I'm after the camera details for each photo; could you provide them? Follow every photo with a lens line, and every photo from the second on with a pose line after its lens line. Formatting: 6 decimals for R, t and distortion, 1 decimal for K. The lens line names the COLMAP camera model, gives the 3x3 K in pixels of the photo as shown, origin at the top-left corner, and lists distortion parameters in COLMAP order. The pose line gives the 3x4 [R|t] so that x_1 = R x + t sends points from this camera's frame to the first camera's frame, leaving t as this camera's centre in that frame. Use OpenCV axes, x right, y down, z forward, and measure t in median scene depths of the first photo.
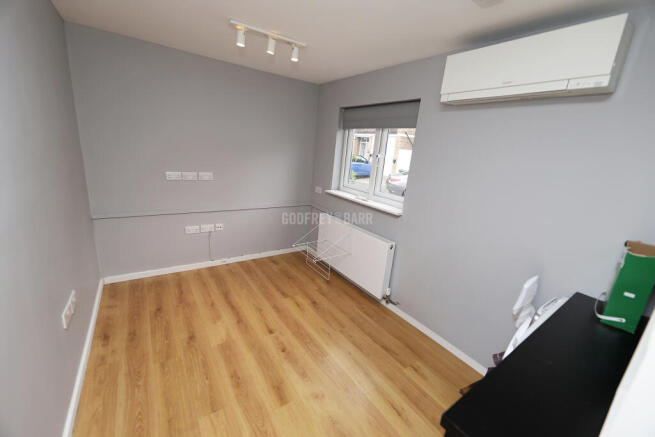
lens RADIAL K [[263.6, 0, 323.8], [0, 263.6, 215.0], [0, 0, 1]] dist [0.004363, 0.000085]
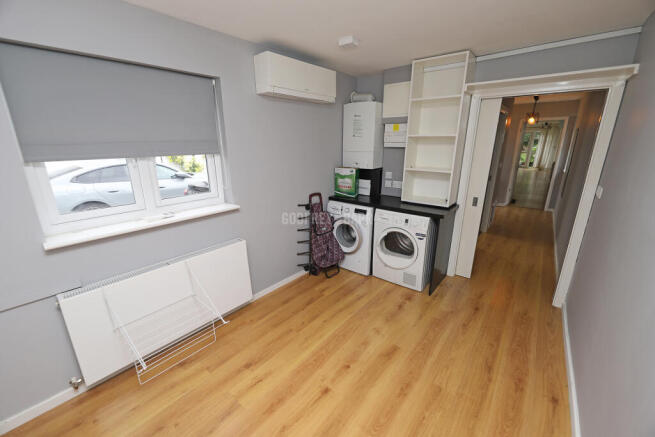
lens RADIAL K [[263.6, 0, 323.8], [0, 263.6, 215.0], [0, 0, 1]] dist [0.004363, 0.000085]
pose [[-0.269785, -0.344120, 0.899332, -0.775075], [0.221059, 0.886884, 0.405671, -0.348557], [-0.937203, 0.308249, -0.163197, 1.061873]]
